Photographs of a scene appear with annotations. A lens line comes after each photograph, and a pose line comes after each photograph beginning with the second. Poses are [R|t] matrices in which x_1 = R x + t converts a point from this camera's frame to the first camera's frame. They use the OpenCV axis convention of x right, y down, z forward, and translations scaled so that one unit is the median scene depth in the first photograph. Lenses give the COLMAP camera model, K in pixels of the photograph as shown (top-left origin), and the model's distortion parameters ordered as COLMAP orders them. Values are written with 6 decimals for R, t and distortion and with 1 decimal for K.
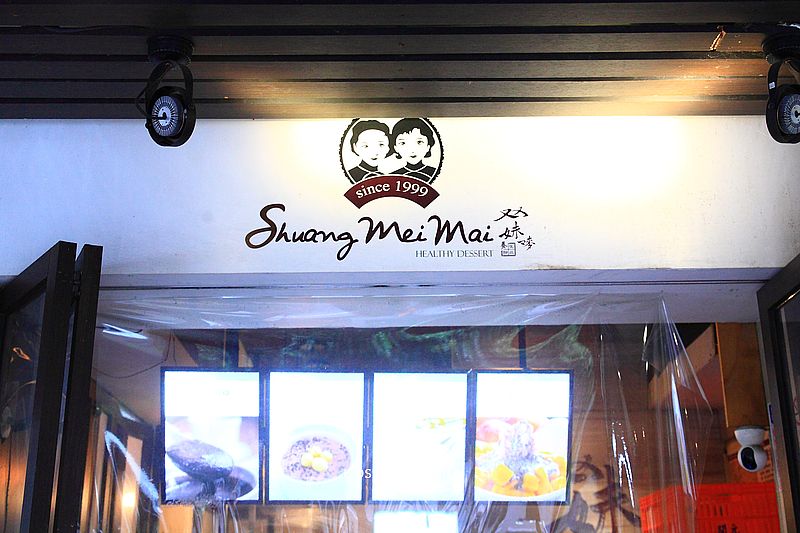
lens RADIAL K [[1084.3, 0, 407.4], [0, 1084.3, 218.4], [0, 0, 1]] dist [-0.012314, 0.000000]
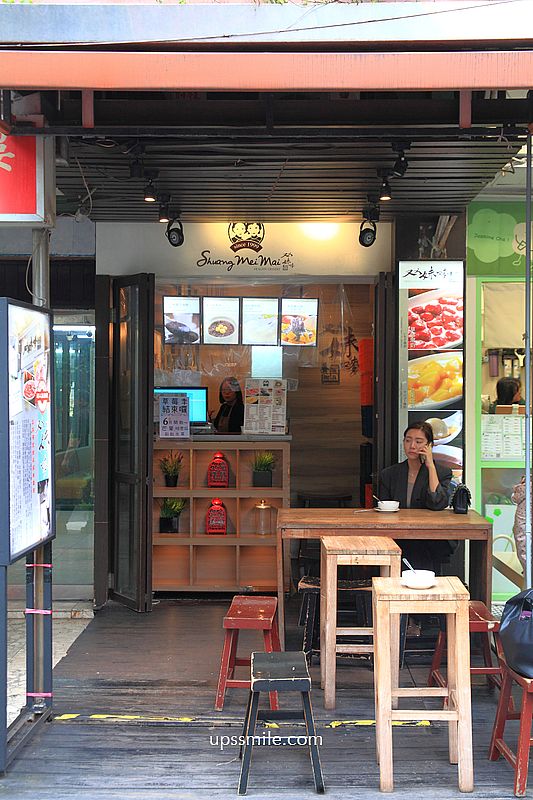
lens RADIAL K [[1265.6, 0, 268.6], [0, 1265.6, 399.6], [0, 0, 1]] dist [0.242700, 0.000000]
pose [[0.999049, 0.017955, -0.039727, 0.185273], [-0.003405, 0.940599, 0.339503, -0.782759], [0.043463, -0.339045, 0.939766, -2.301286]]
